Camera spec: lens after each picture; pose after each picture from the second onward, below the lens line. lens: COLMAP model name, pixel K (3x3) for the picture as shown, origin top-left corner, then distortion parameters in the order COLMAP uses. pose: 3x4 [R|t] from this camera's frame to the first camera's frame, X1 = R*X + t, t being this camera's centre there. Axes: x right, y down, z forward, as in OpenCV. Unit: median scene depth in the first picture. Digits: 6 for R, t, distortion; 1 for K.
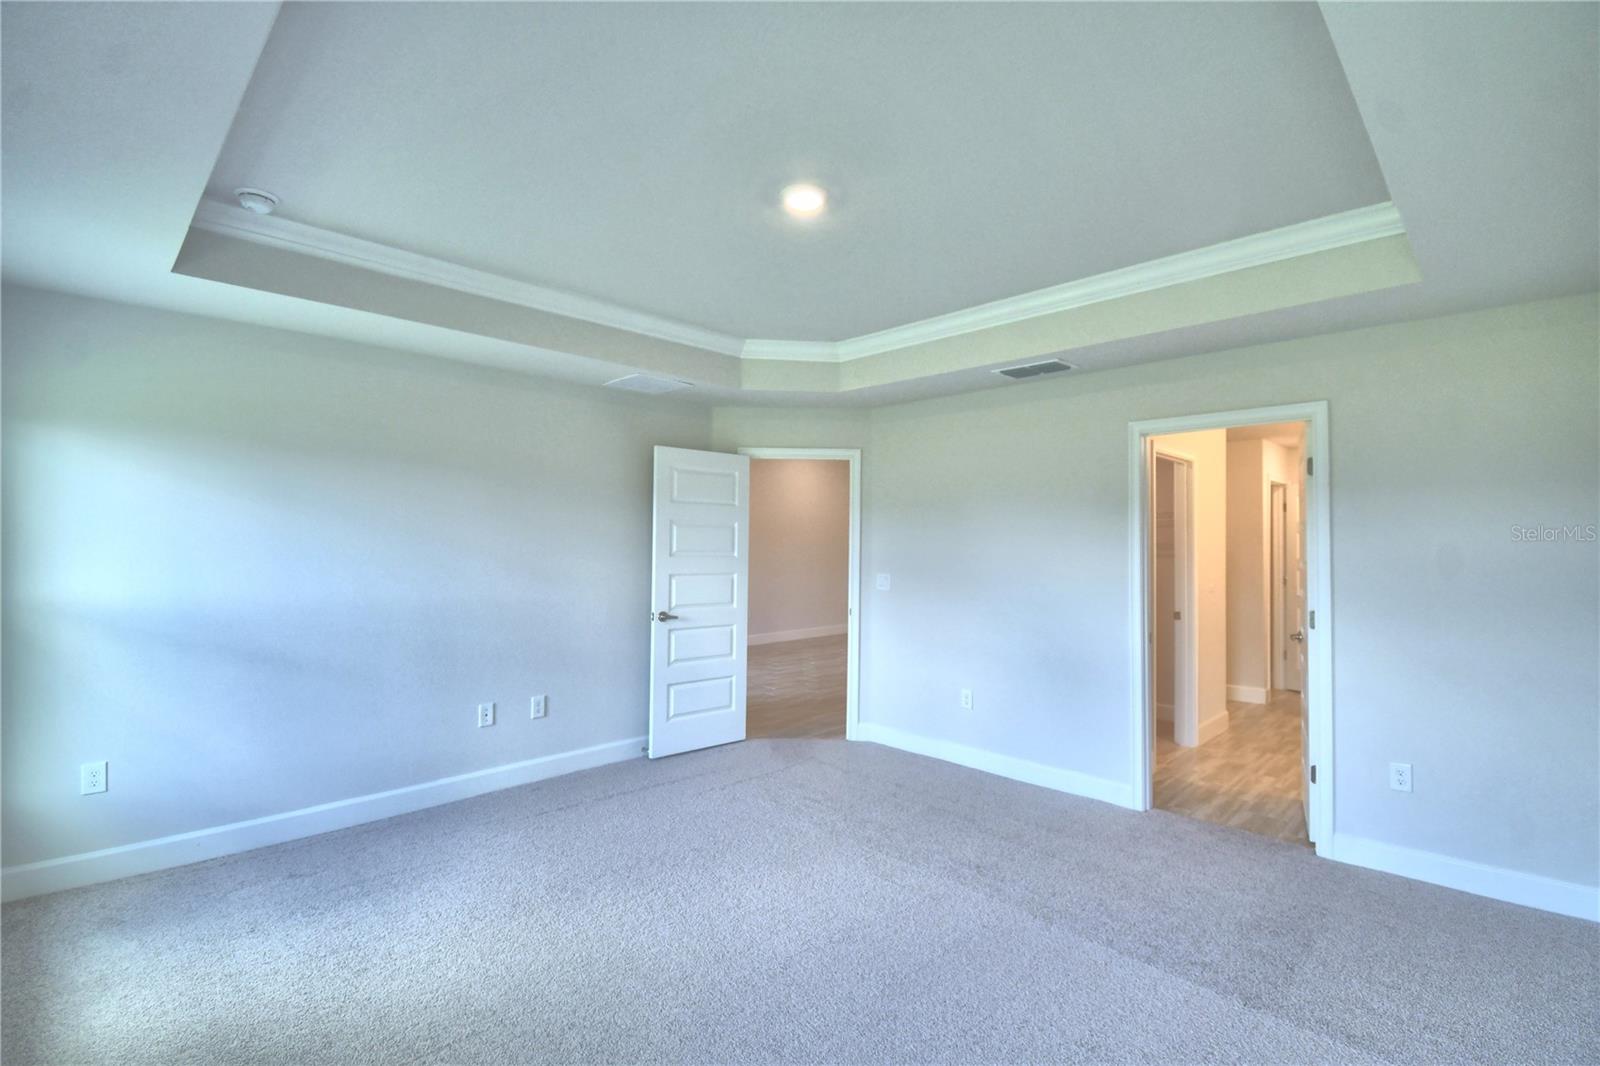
lens RADIAL K [[711.6, 0, 792.7], [0, 711.6, 530.1], [0, 0, 1]] dist [0.000652, -0.000325]
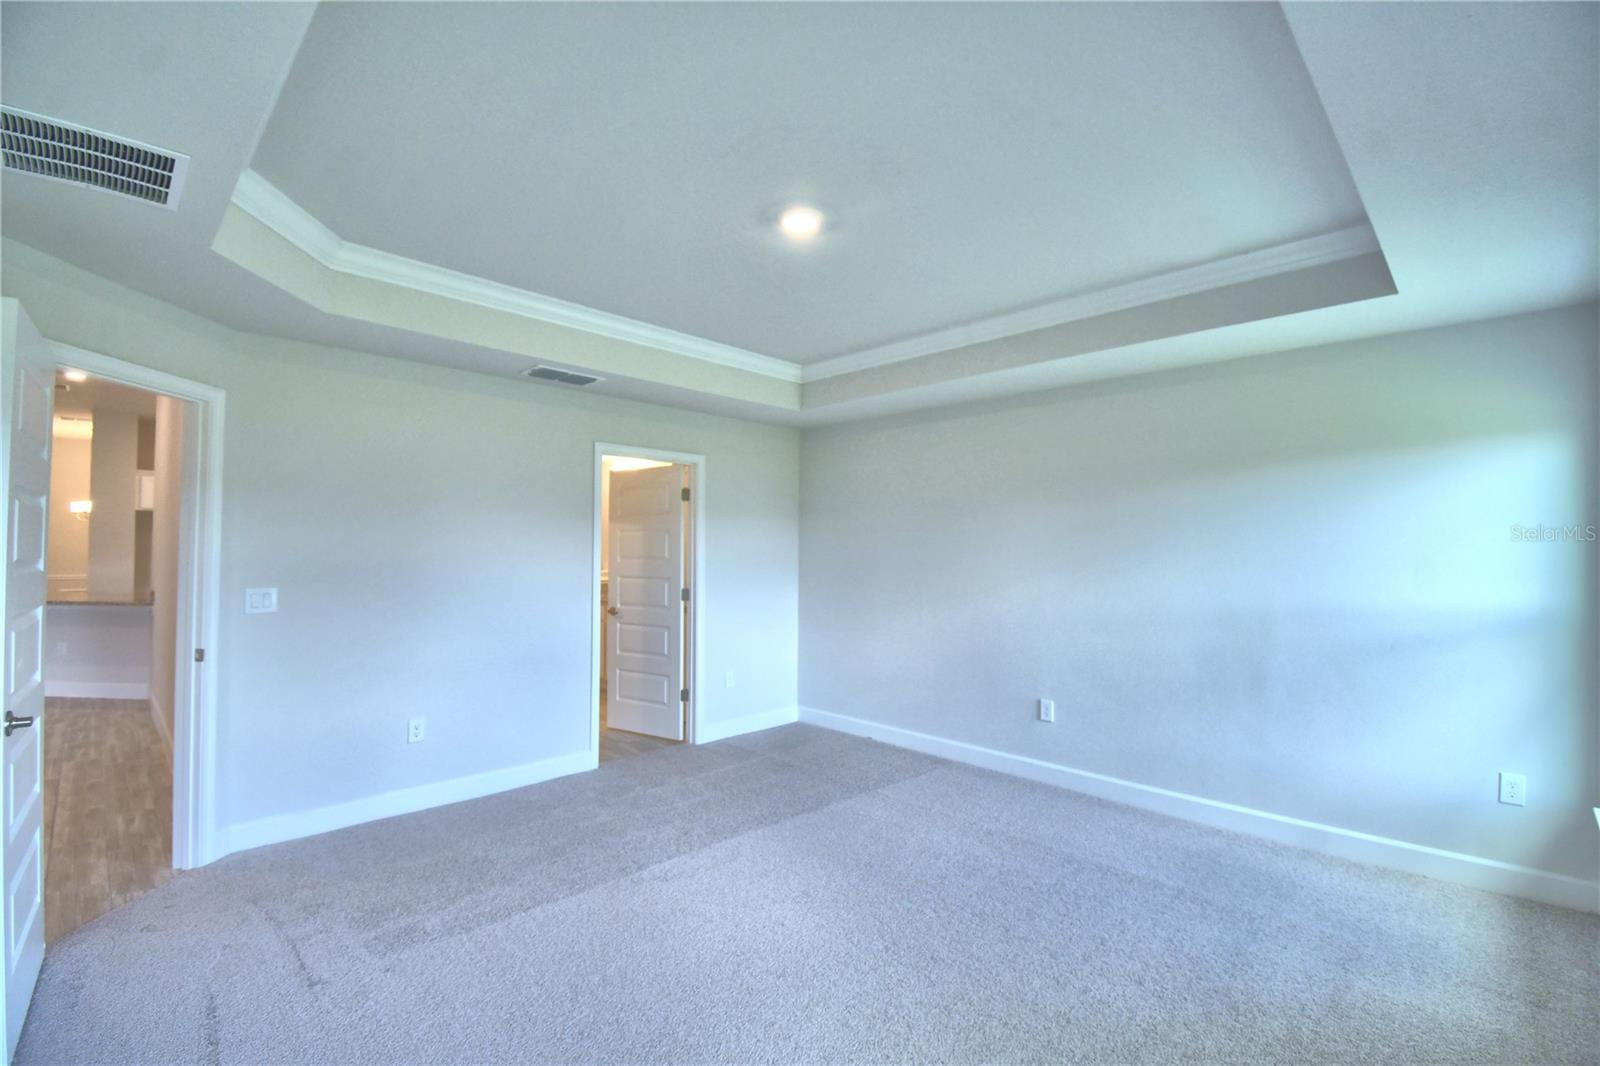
lens RADIAL K [[711.6, 0, 792.1], [0, 711.6, 534.5], [0, 0, 1]] dist [0.000652, -0.000325]
pose [[-0.000850, 0.017041, 0.999854, -0.683659], [-0.025091, 0.999540, -0.017057, 0.013673], [-0.999685, -0.025102, -0.000422, 0.653812]]
